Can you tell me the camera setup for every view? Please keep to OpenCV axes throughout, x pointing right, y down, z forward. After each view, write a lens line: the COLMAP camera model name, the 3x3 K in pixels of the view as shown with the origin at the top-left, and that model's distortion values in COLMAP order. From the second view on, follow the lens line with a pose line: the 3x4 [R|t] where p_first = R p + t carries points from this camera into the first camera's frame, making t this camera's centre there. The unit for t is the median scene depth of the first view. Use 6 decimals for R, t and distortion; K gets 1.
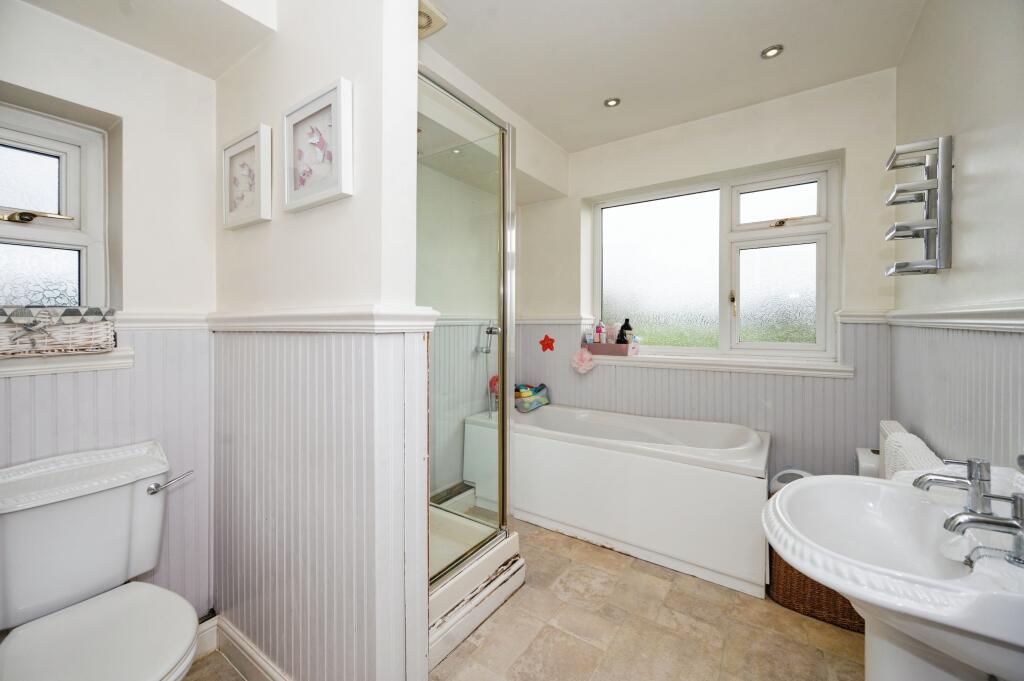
lens RADIAL K [[408.5, 0, 510.0], [0, 408.5, 335.1], [0, 0, 1]] dist [-0.000637, 0.000362]
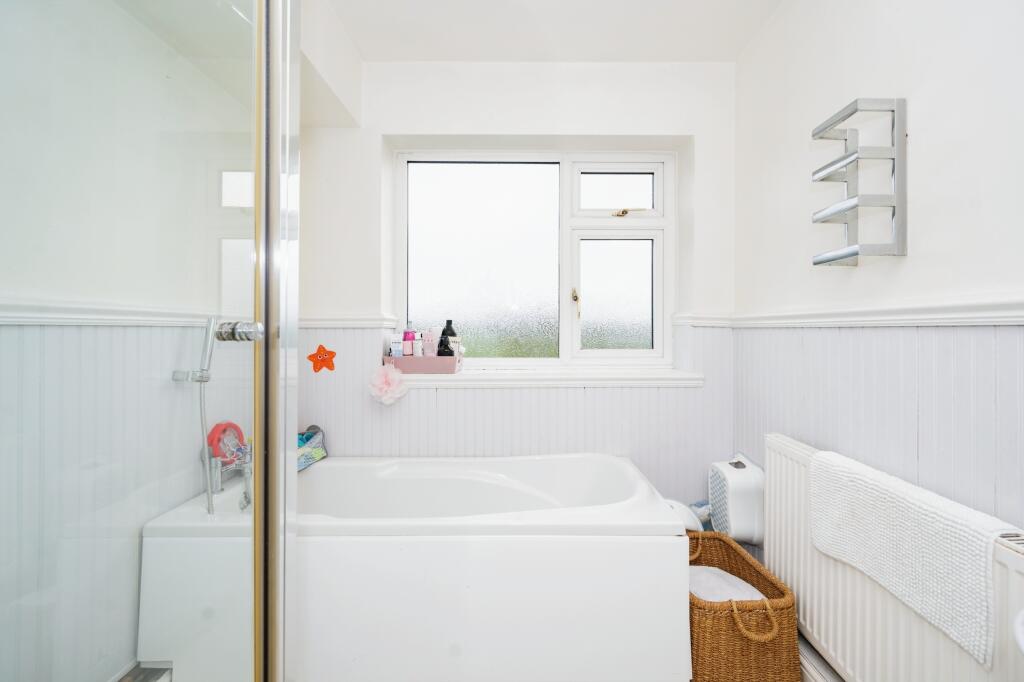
lens RADIAL K [[408.5, 0, 510.0], [0, 408.5, 335.6], [0, 0, 1]] dist [-0.000637, 0.000362]
pose [[0.819985, -0.001852, 0.572382, -0.032649], [0.016621, 0.999650, -0.020577, 0.002905], [-0.572144, 0.026387, 0.819729, 0.363072]]
